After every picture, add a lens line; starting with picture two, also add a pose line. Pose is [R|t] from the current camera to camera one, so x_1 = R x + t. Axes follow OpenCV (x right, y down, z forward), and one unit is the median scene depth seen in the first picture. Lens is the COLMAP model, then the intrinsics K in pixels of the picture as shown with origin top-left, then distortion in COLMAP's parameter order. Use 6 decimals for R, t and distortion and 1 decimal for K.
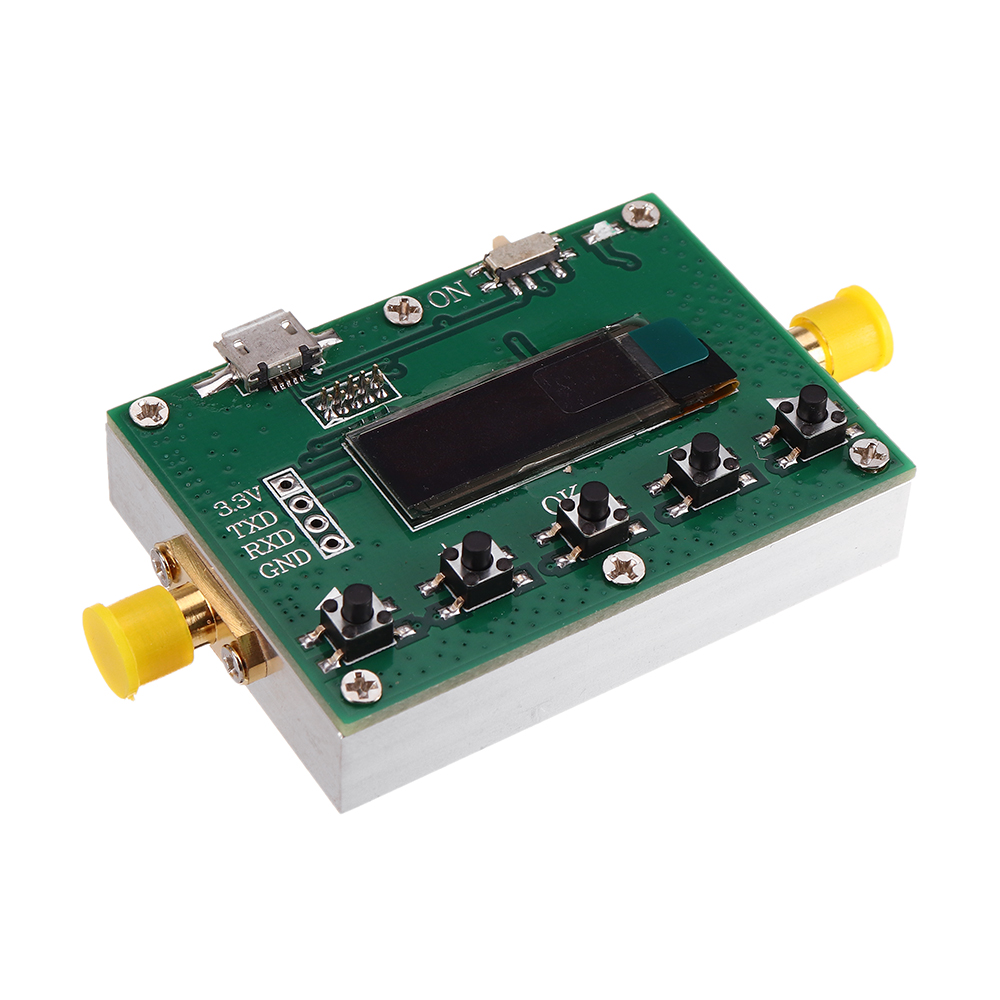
lens RADIAL K [[3570.1, 0, 493.8], [0, 3570.1, 500.5], [0, 0, 1]] dist [-0.829807, 0.000000]
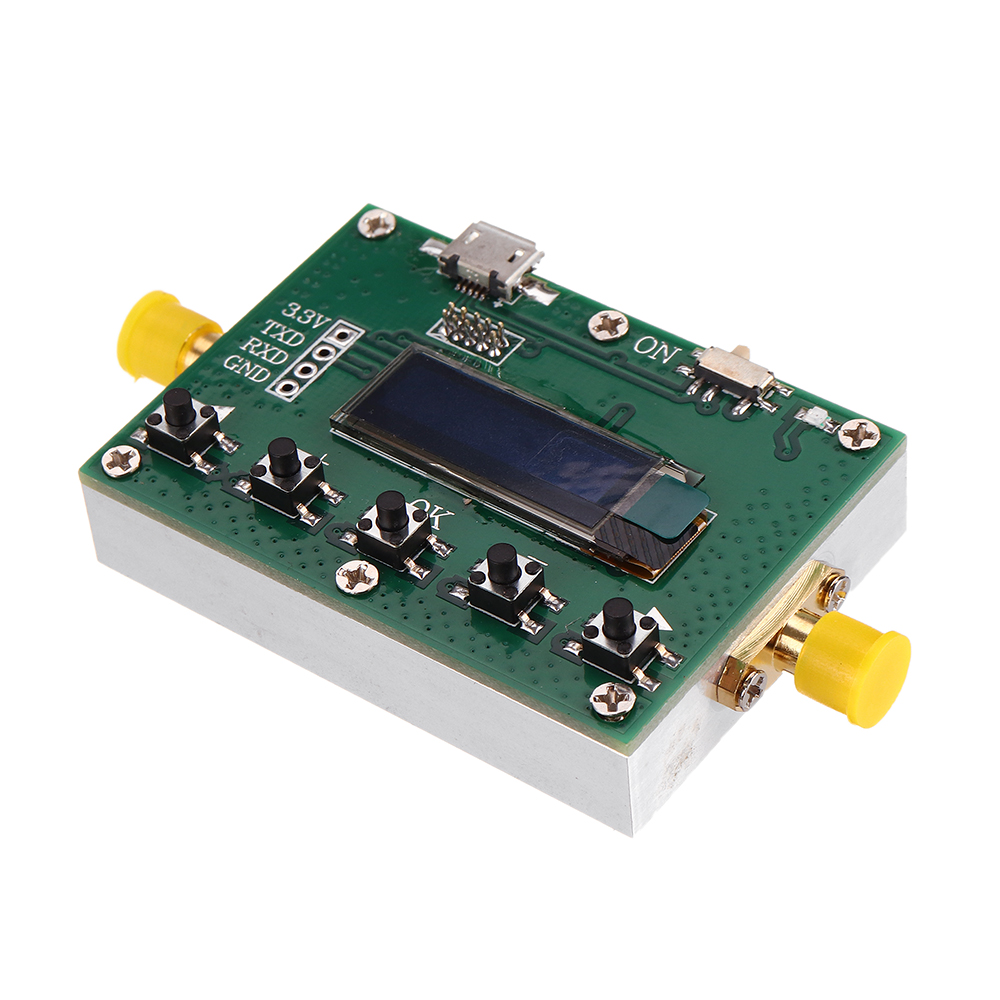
lens RADIAL K [[3570.1, 0, 498.8], [0, 3570.1, 500.1], [0, 0, 1]] dist [-0.829807, 0.000000]
pose [[0.353834, 0.609140, -0.709753, 0.709635], [-0.613442, 0.723972, 0.315523, -0.319051], [0.706039, 0.323750, 0.629838, 0.393718]]
